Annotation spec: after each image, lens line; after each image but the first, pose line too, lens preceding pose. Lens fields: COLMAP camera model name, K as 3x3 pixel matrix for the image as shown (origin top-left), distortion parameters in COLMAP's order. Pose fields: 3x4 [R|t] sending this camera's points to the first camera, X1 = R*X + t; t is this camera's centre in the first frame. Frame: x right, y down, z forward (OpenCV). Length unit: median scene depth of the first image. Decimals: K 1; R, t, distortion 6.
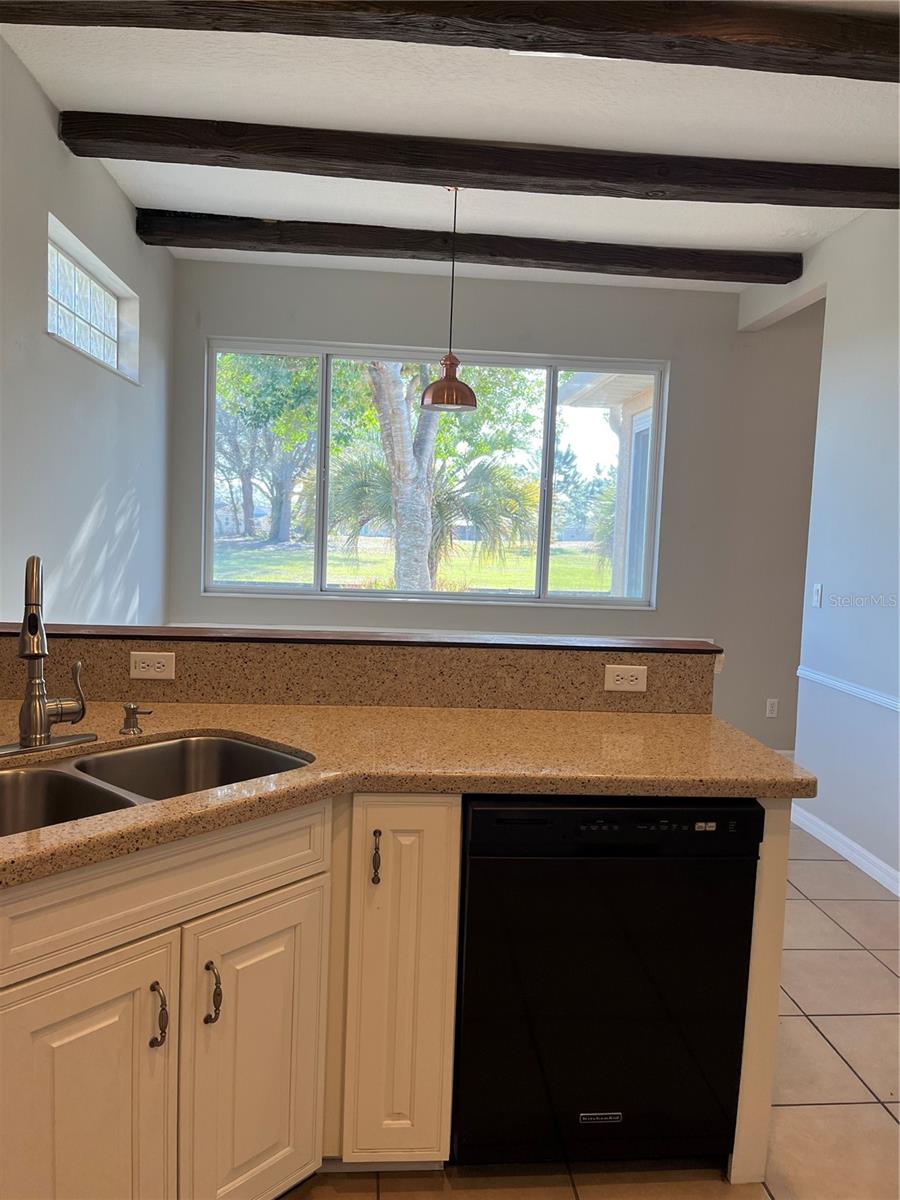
lens RADIAL K [[915.5, 0, 453.9], [0, 915.5, 593.9], [0, 0, 1]] dist [0.056638, -0.093520]
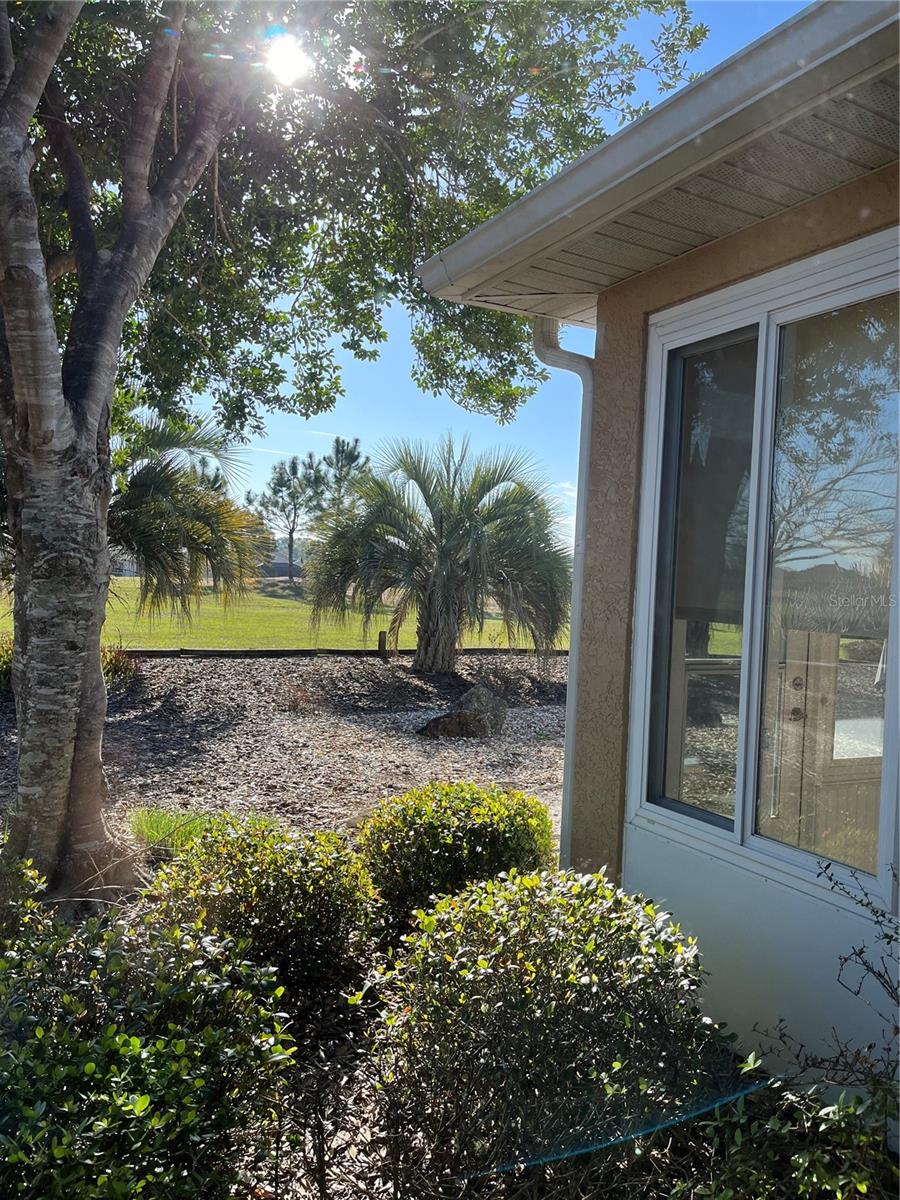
lens RADIAL K [[911.6, 0, 466.2], [0, 911.6, 612.2], [0, 0, 1]] dist [0.043556, -0.056783]
pose [[0.915509, -0.010473, 0.402160, -0.044792], [0.017801, 0.999737, -0.014490, -0.042945], [-0.401903, 0.020425, 0.915455, 0.542239]]
